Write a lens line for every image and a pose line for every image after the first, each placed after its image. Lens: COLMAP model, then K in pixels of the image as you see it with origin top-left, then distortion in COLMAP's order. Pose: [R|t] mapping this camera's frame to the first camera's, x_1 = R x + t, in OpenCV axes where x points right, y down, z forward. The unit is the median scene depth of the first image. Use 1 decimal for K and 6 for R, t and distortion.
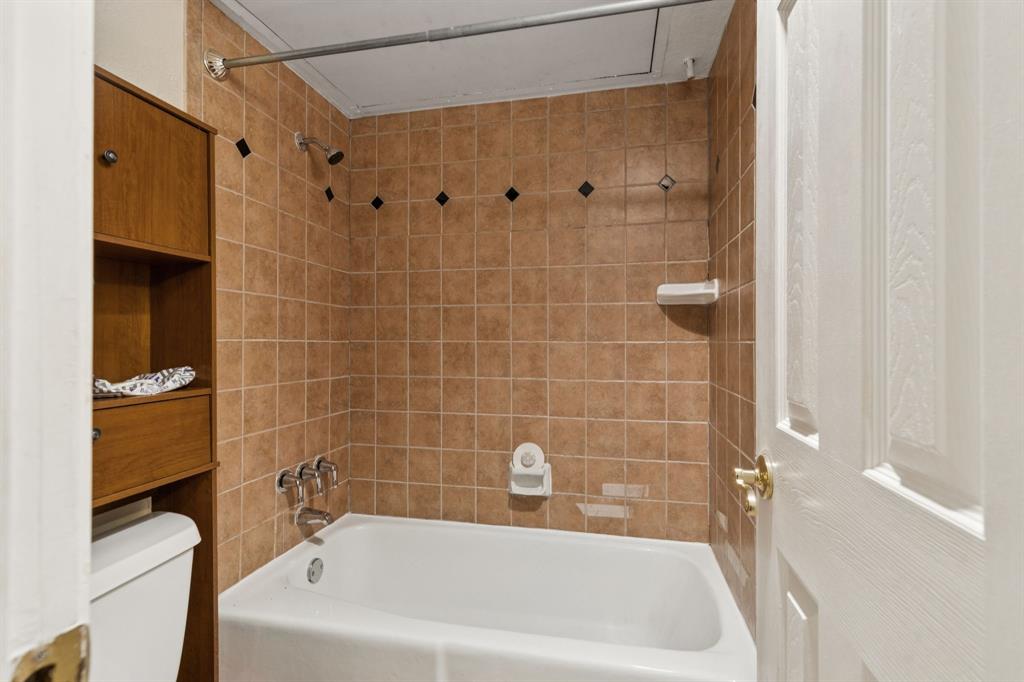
lens RADIAL K [[465.2, 0, 515.1], [0, 465.2, 339.1], [0, 0, 1]] dist [0.009682, -0.000057]
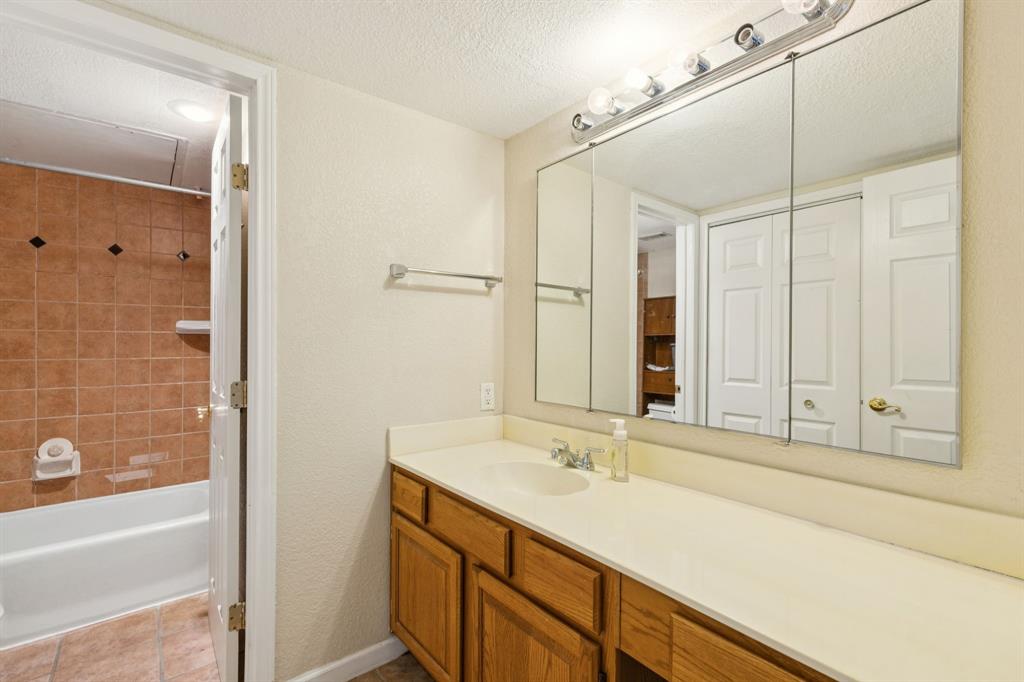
lens RADIAL K [[465.2, 0, 515.1], [0, 465.2, 339.1], [0, 0, 1]] dist [0.009682, -0.000057]
pose [[0.625879, 0.004320, 0.779908, -0.192314], [-0.001348, 0.999989, -0.004458, -0.047529], [-0.779919, 0.001739, 0.625878, -0.813133]]
